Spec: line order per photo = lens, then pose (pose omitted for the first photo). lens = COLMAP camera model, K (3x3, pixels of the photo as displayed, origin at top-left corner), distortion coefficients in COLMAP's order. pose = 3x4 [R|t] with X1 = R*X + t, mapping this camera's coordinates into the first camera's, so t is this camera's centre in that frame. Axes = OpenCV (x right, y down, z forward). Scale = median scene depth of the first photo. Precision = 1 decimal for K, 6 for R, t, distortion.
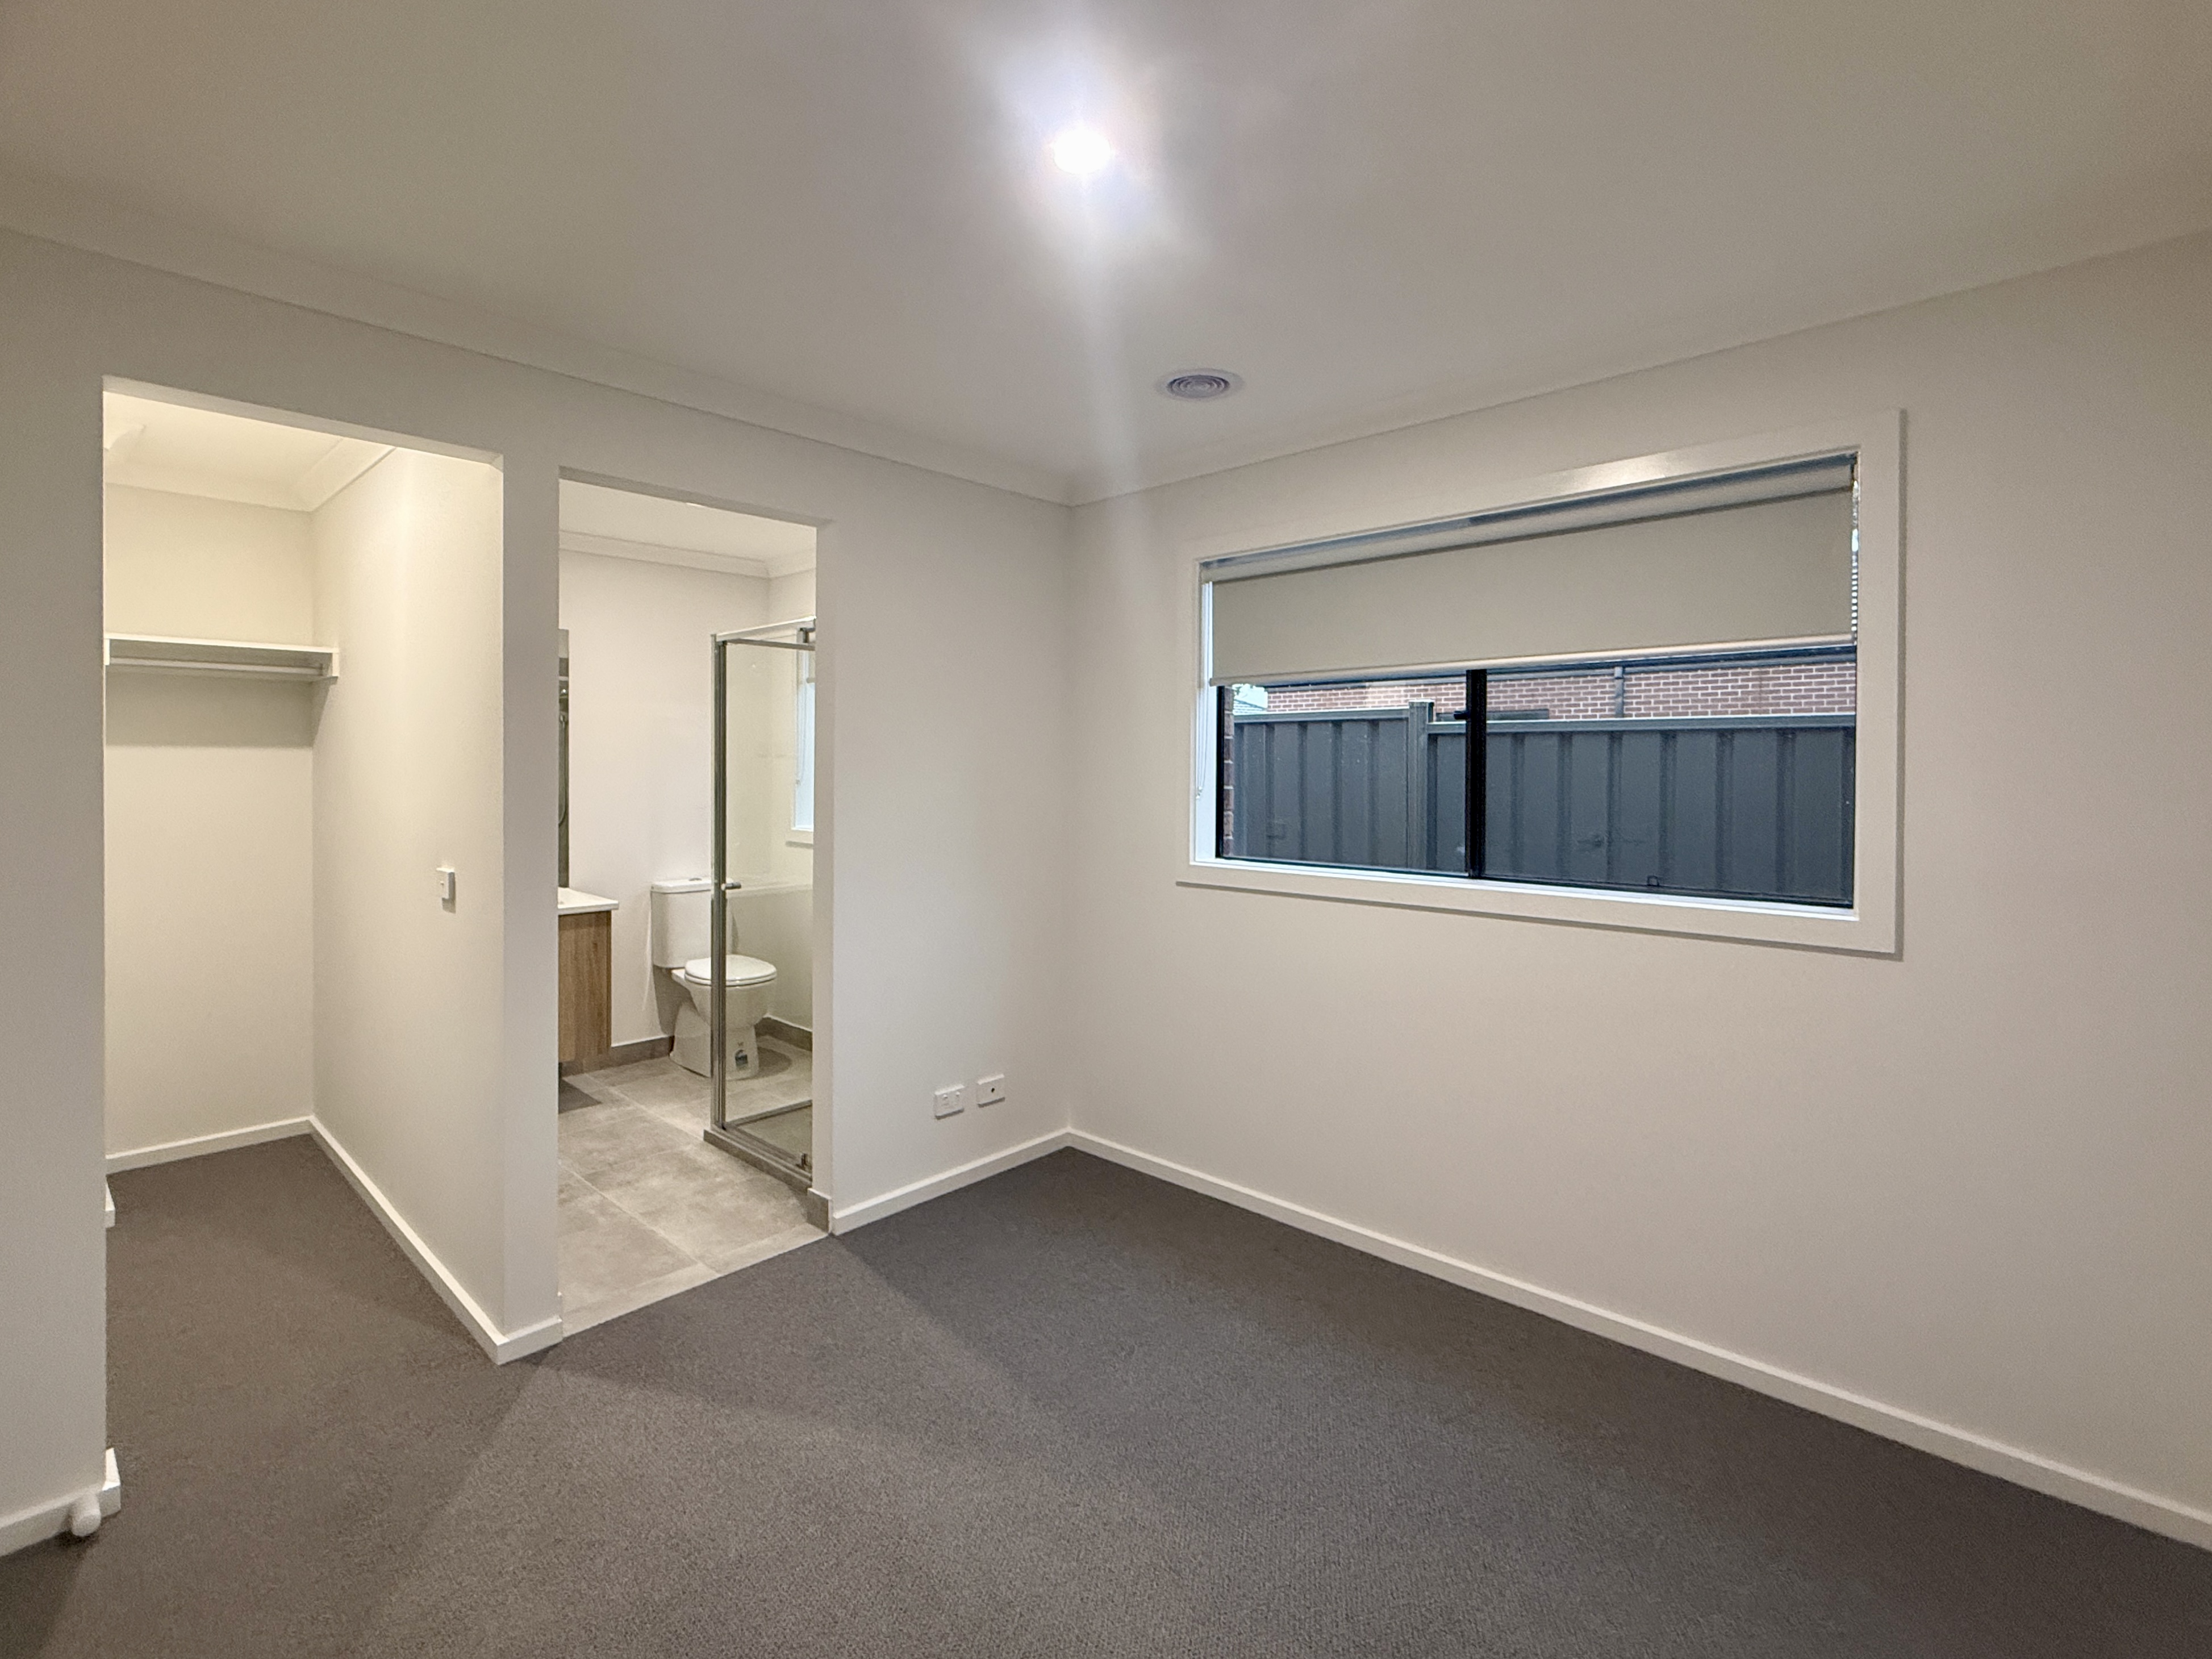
lens RADIAL K [[1011.0, 0, 1105.6], [0, 1011.0, 787.3], [0, 0, 1]] dist [0.010688, 0.000125]
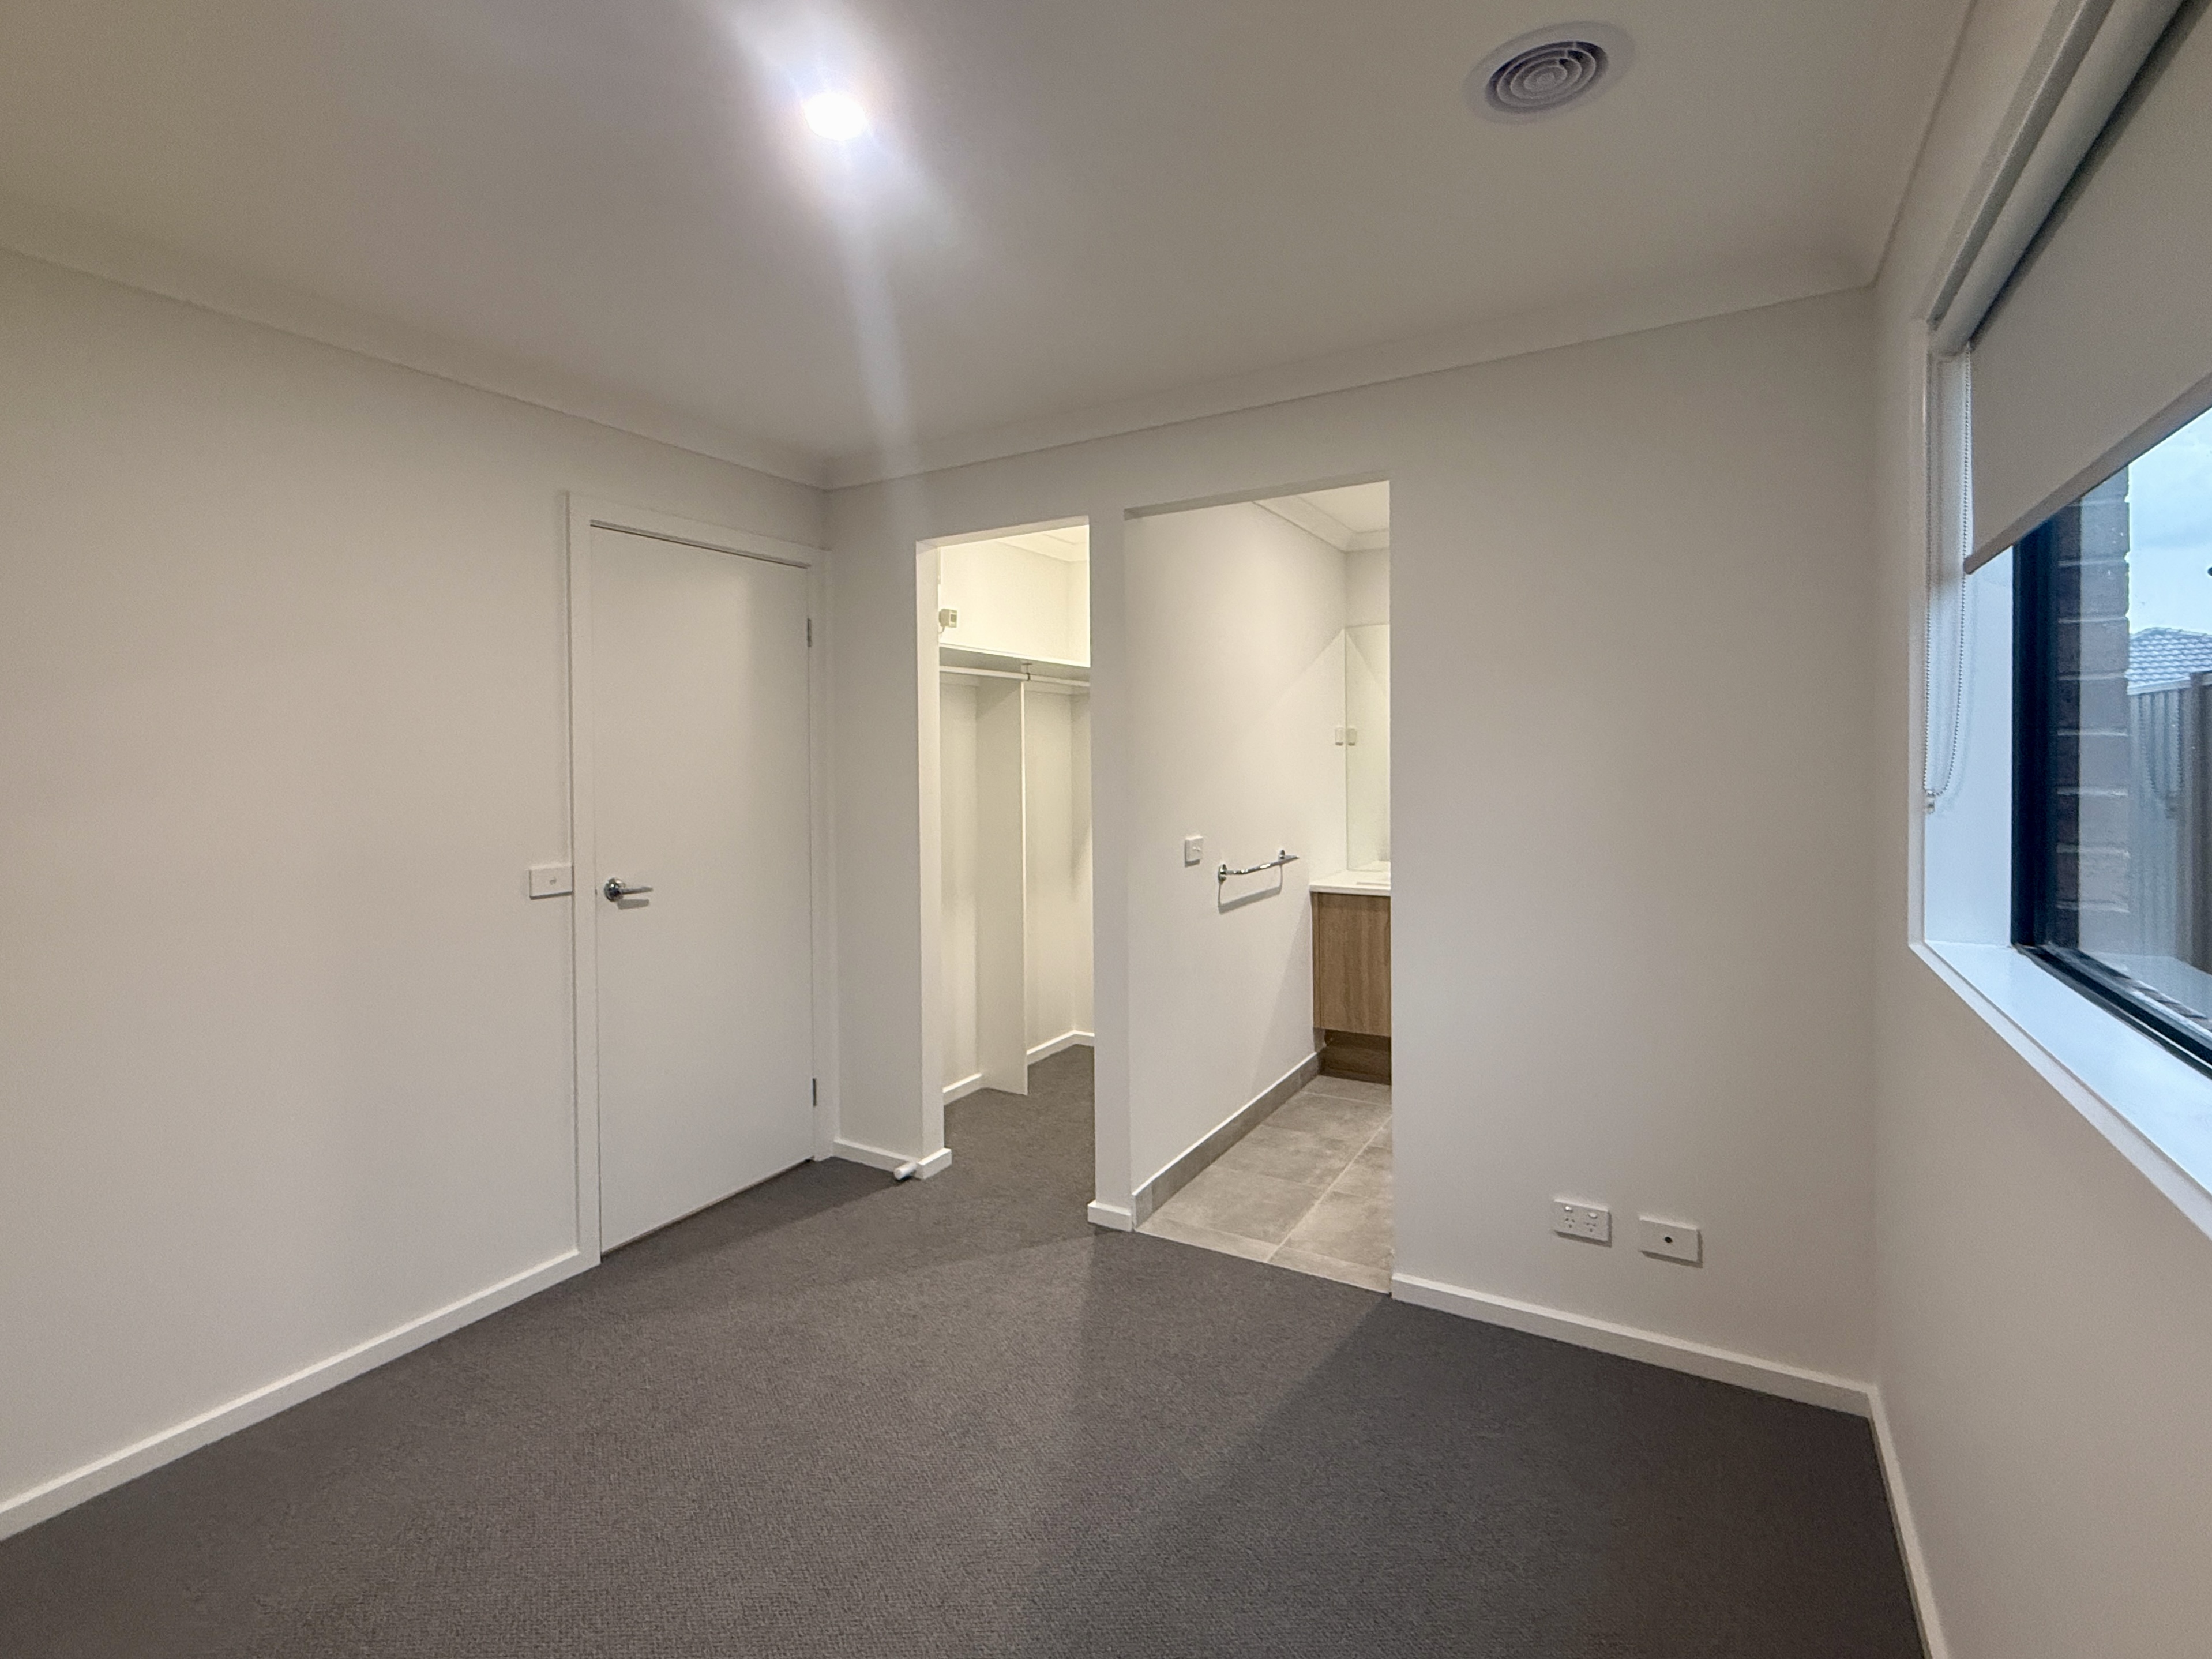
lens RADIAL K [[1010.9, 0, 1024.6], [0, 1010.9, 779.2], [0, 0, 1]] dist [0.010688, 0.000125]
pose [[0.219264, 0.016705, -0.975523, 0.537863], [-0.004749, 0.999860, 0.016054, -0.014581], [0.975654, 0.001113, 0.219312, 0.537328]]
